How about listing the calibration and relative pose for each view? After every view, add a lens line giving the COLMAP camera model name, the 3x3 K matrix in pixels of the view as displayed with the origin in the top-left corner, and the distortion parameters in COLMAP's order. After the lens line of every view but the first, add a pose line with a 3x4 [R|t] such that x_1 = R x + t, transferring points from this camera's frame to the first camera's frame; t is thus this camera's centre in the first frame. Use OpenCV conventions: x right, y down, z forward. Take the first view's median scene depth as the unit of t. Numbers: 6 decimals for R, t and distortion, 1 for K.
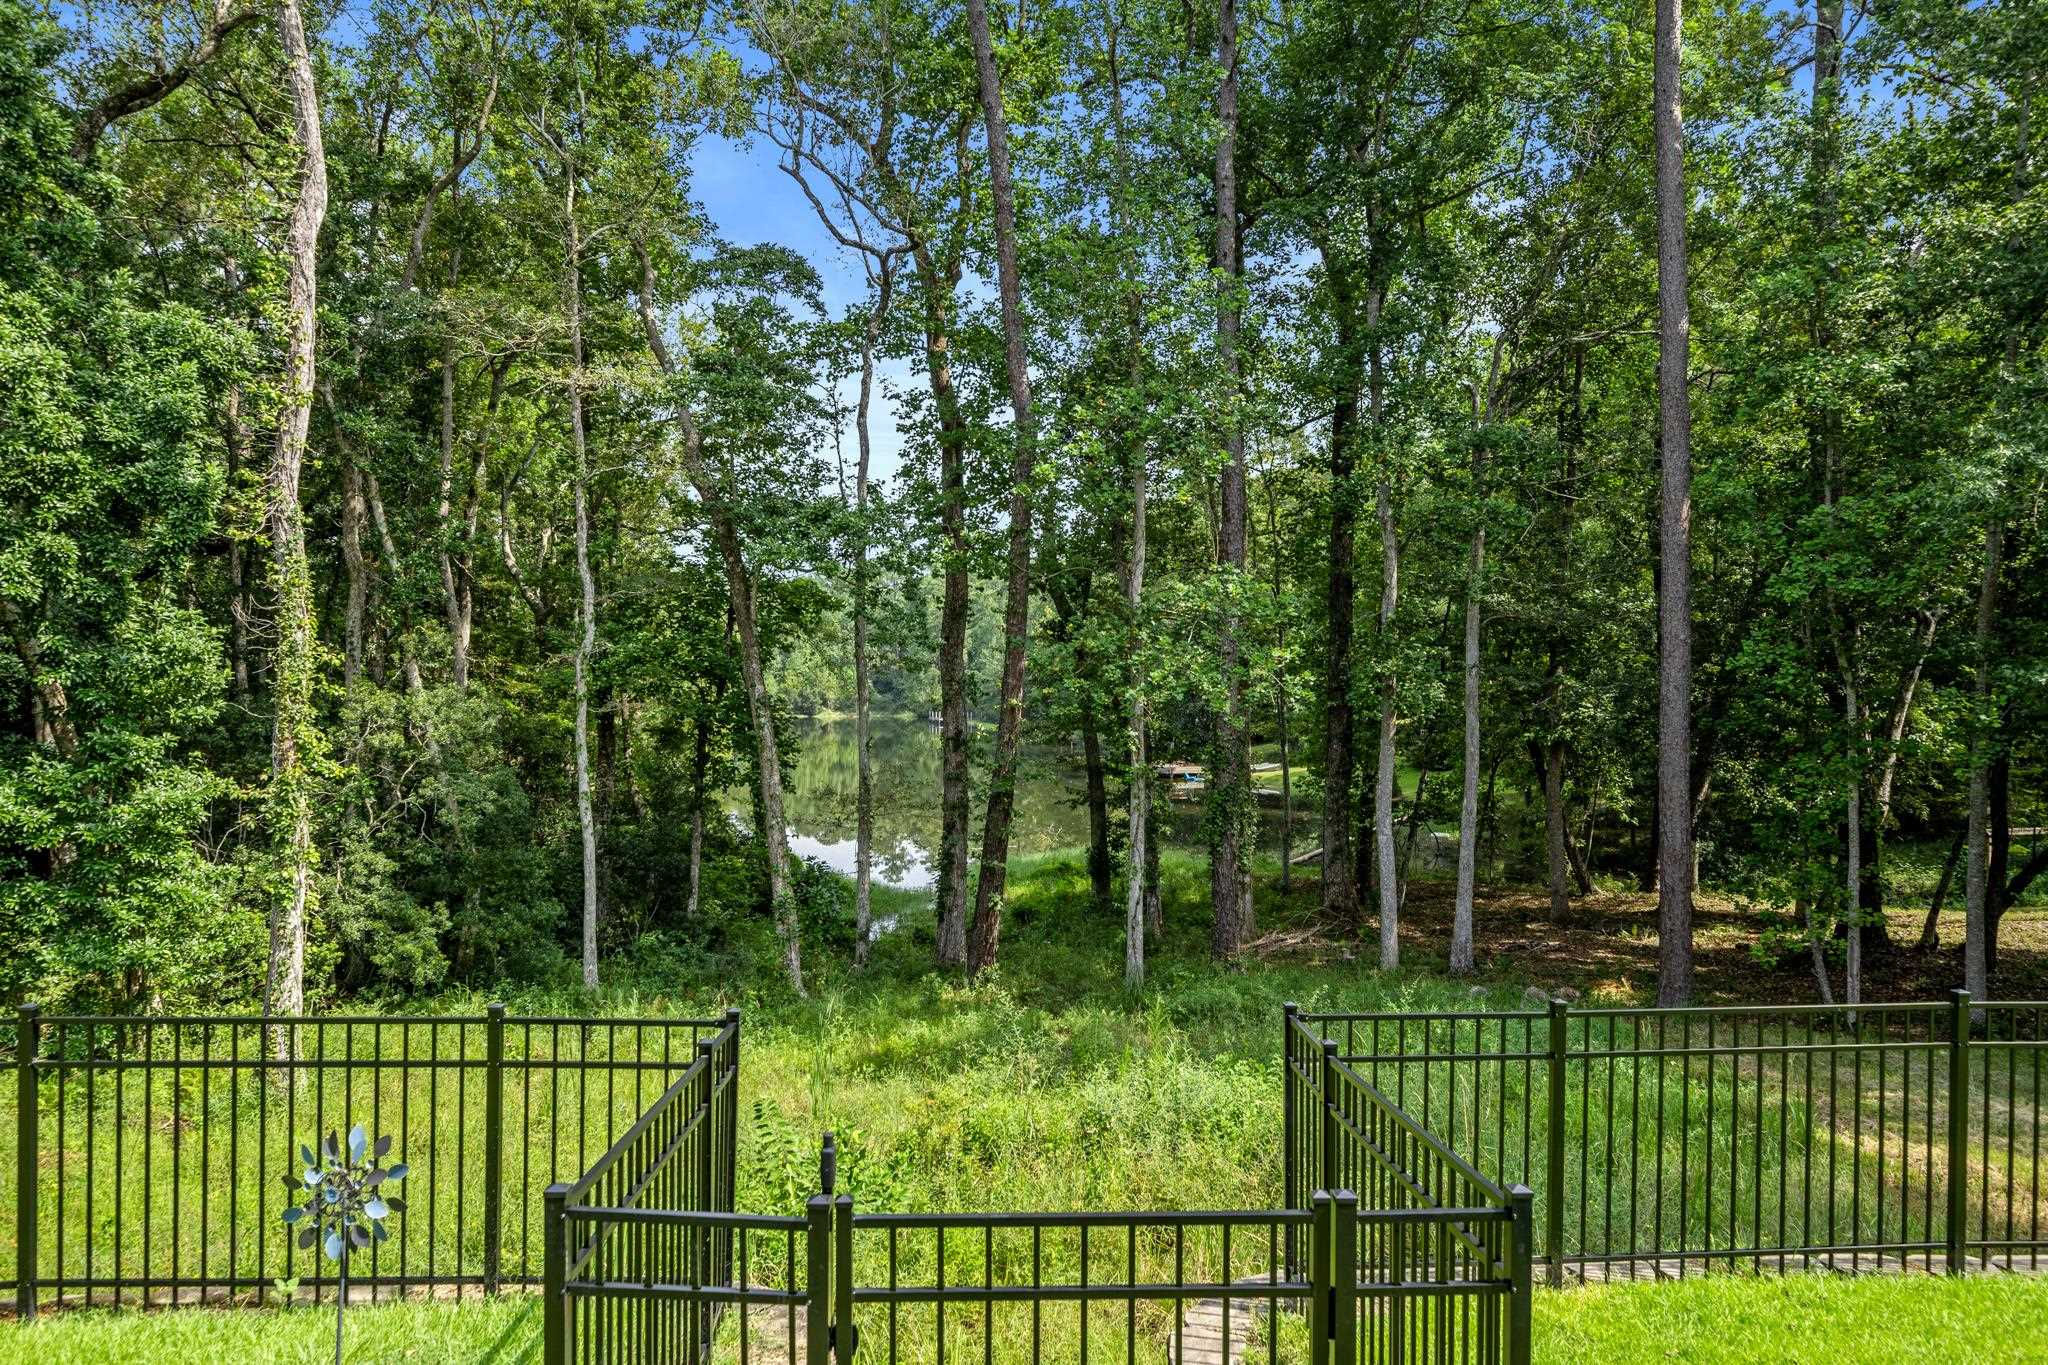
lens RADIAL K [[1411.9, 0, 1024.0], [0, 1411.9, 682.5], [0, 0, 1]] dist [0.002189, -0.001397]
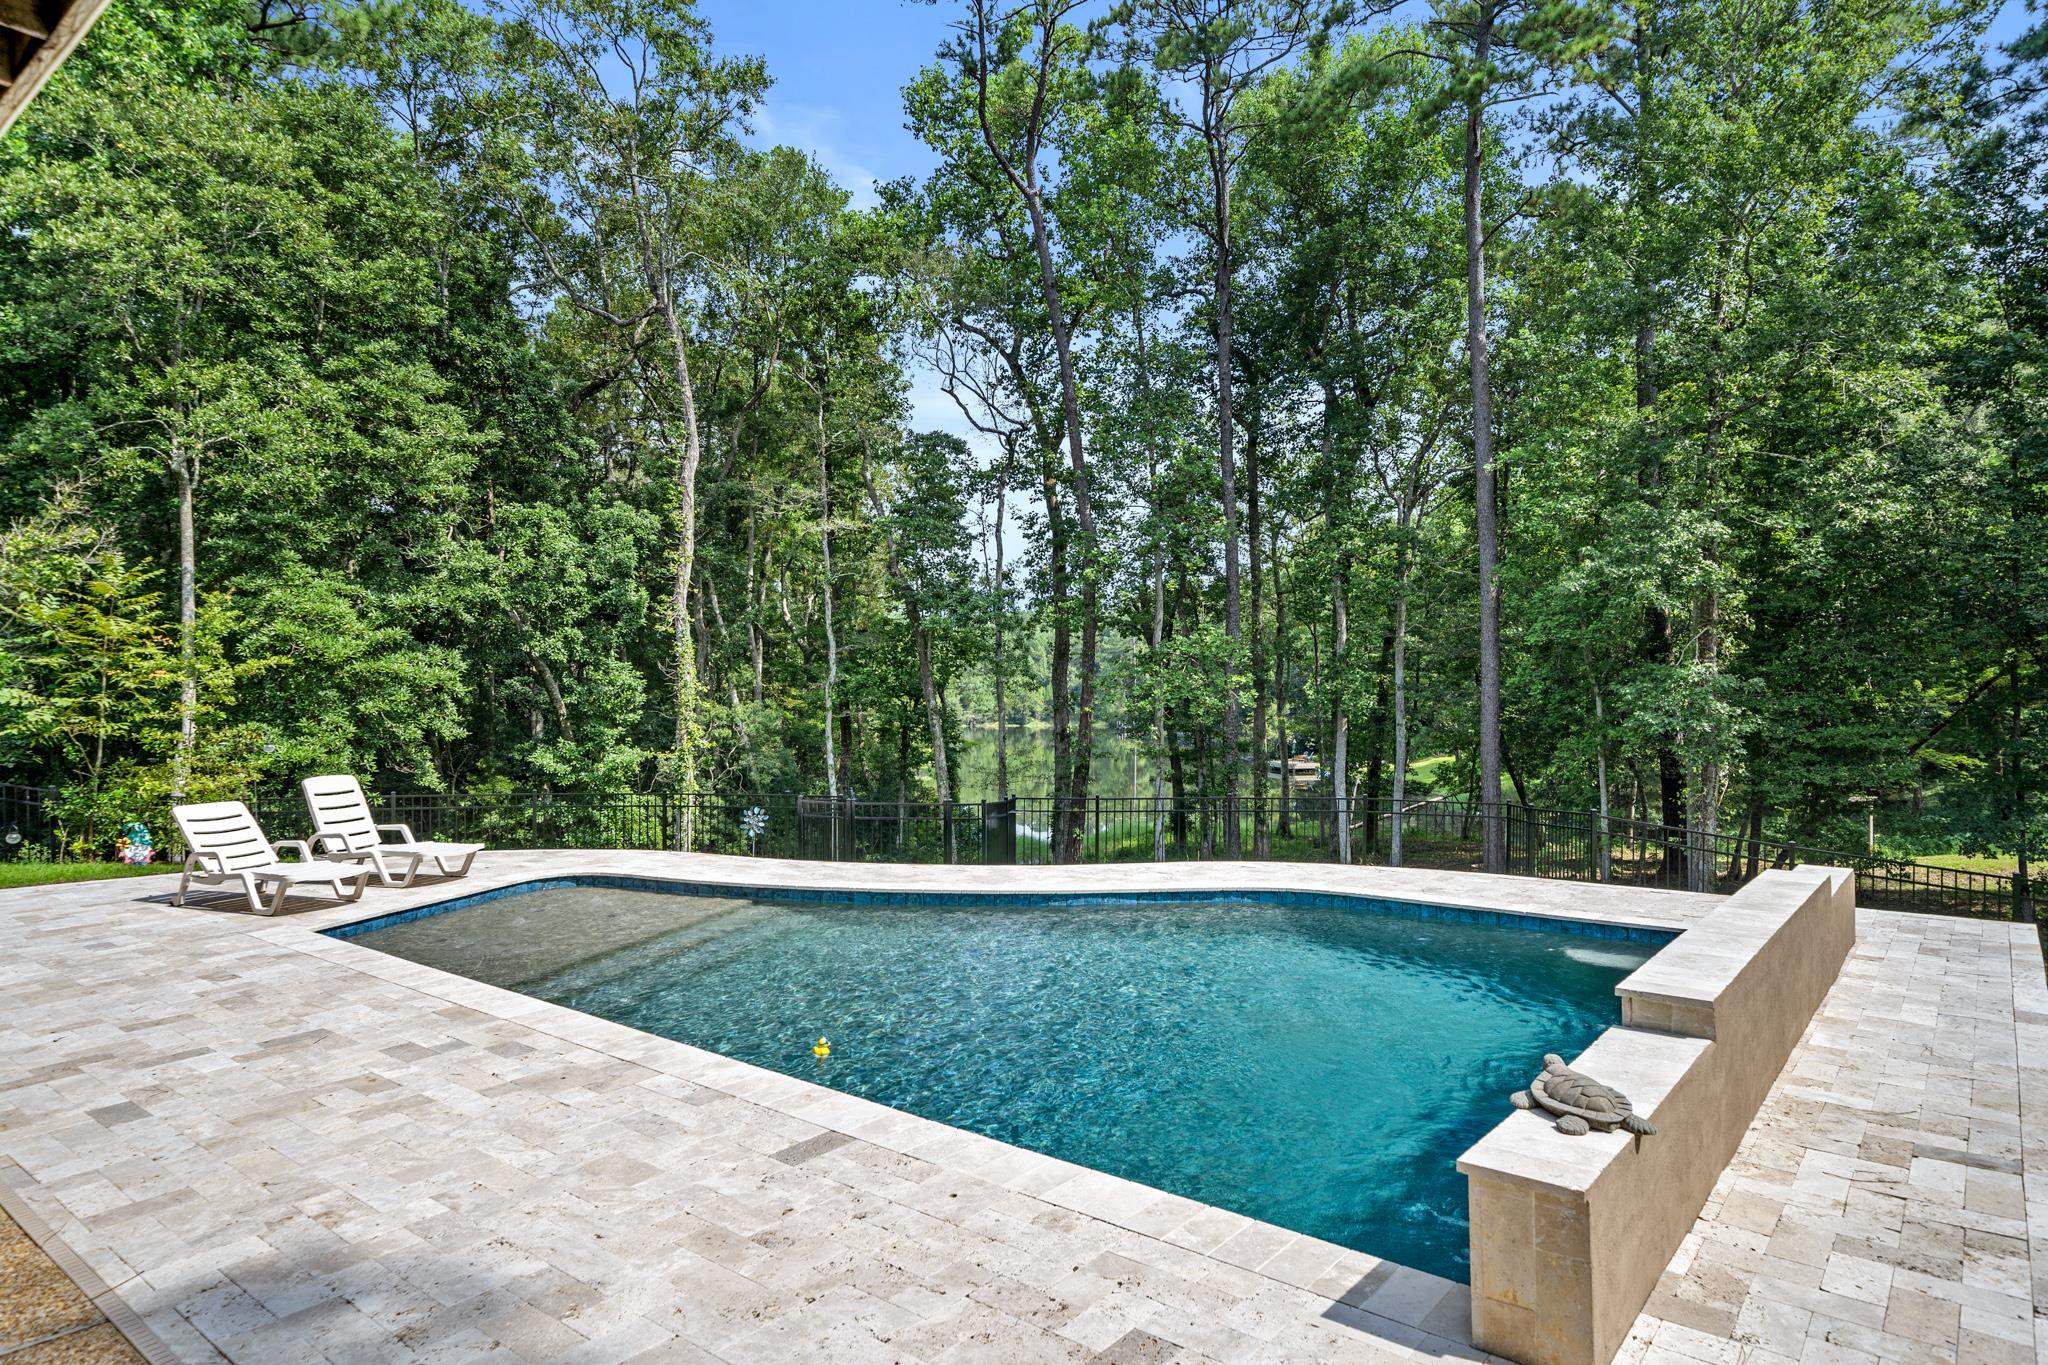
lens RADIAL K [[1209.4, 0, 1024.0], [0, 1209.4, 682.5], [0, 0, 1]] dist [-0.000595, 0.002000]
pose [[0.987990, -0.010079, -0.154190, 0.145346], [0.008208, 0.999885, -0.012766, 0.000018], [0.154301, 0.011347, 0.987959, -0.406316]]
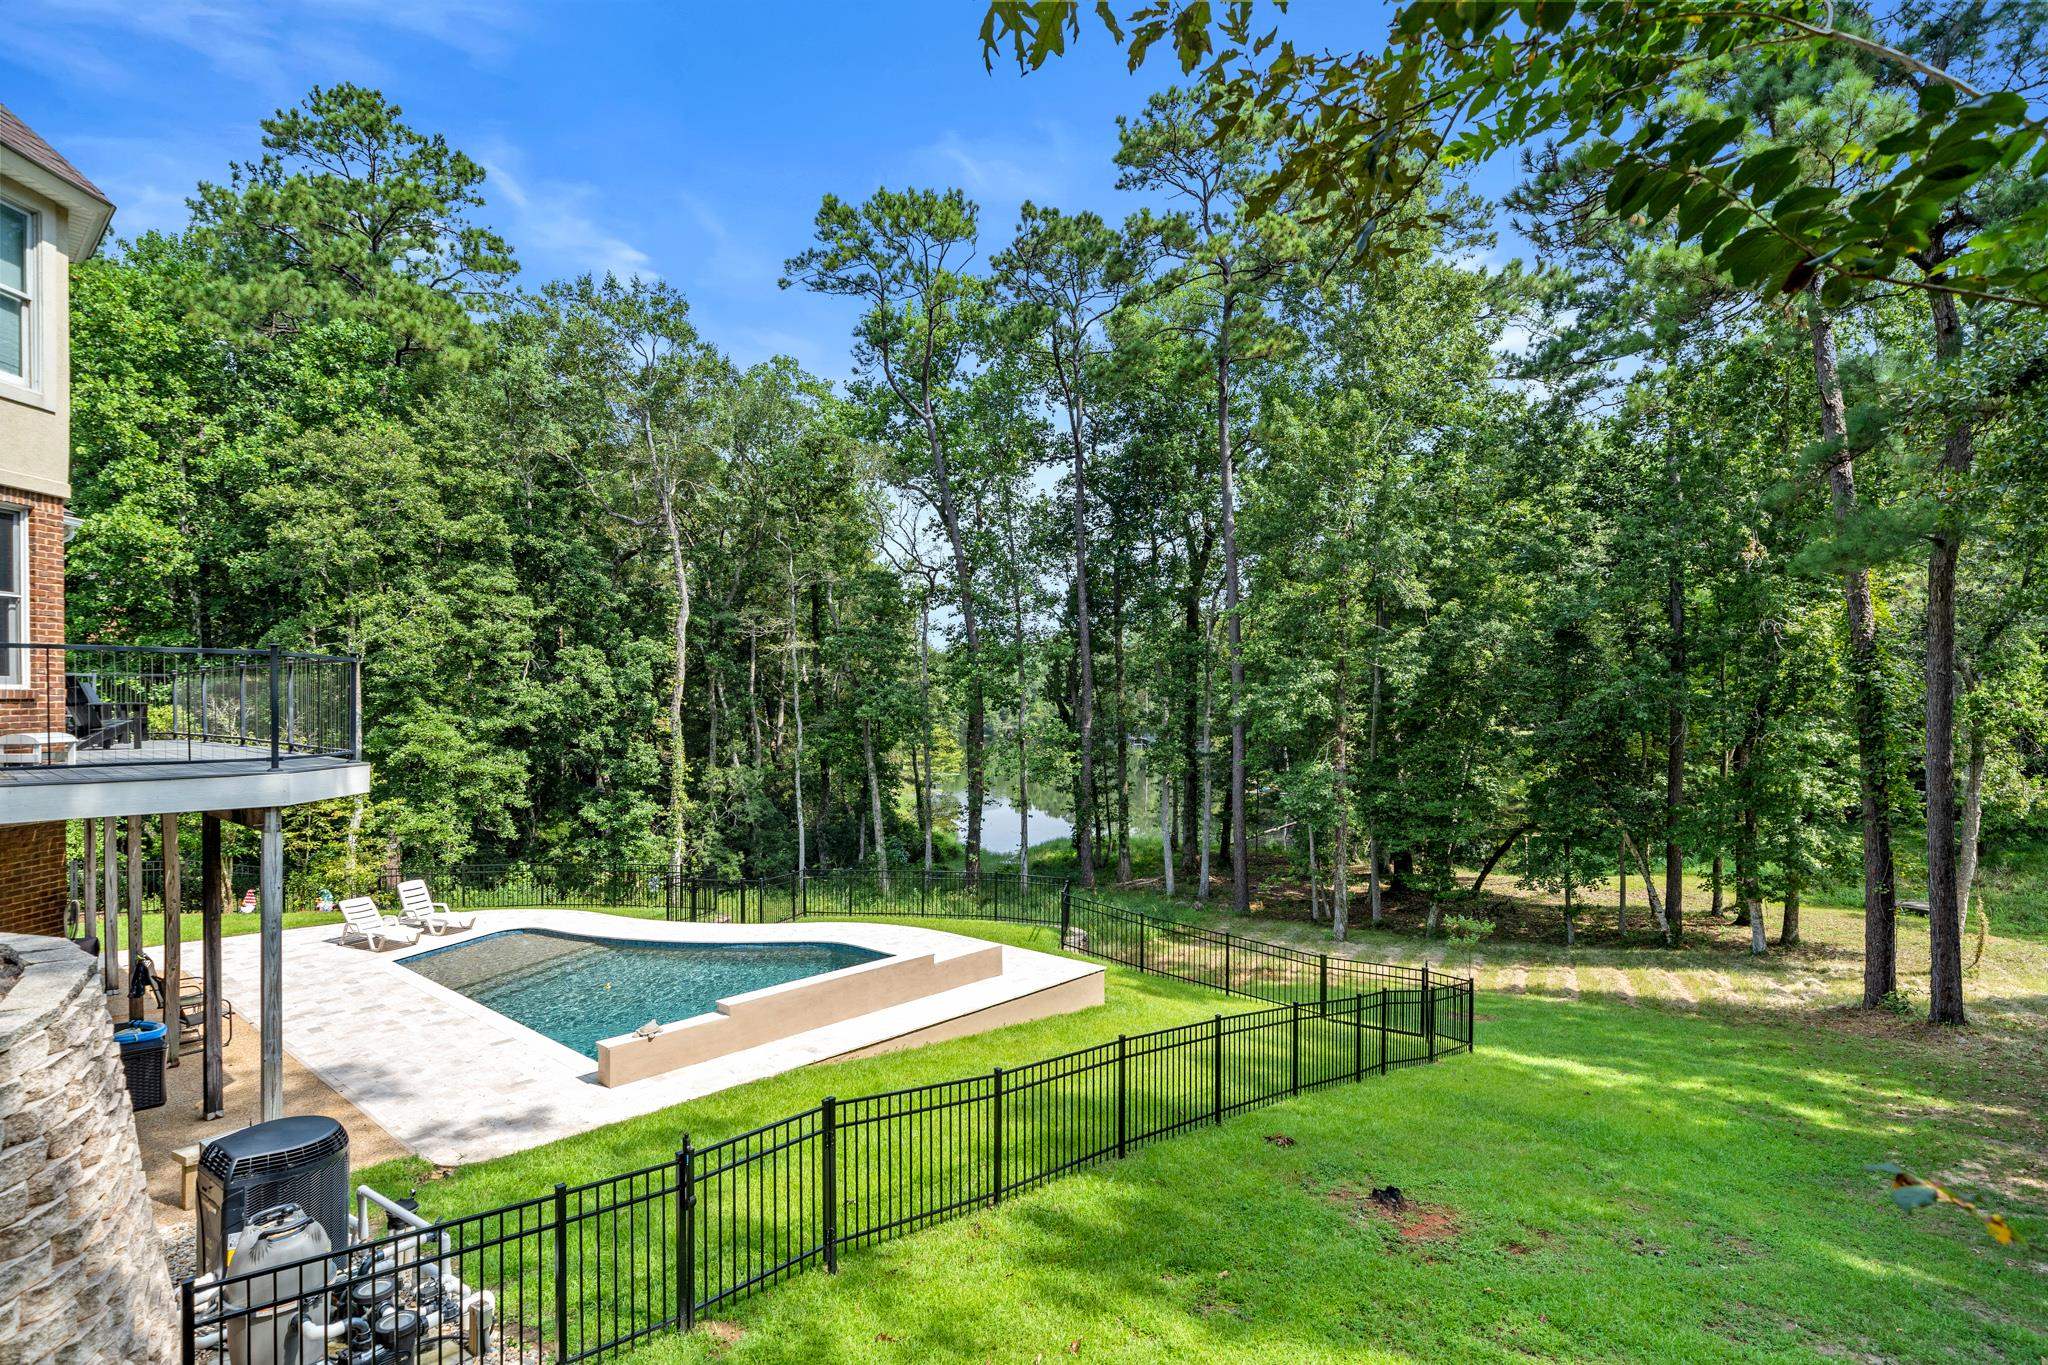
lens RADIAL K [[1044.2, 0, 1022.6], [0, 1044.2, 689.9], [0, 0, 1]] dist [-0.001204, 0.000862]
pose [[0.979252, -0.009873, -0.202406, 0.436116], [0.007299, 0.999883, -0.013462, -0.099213], [0.202515, 0.011705, 0.979209, -0.688643]]
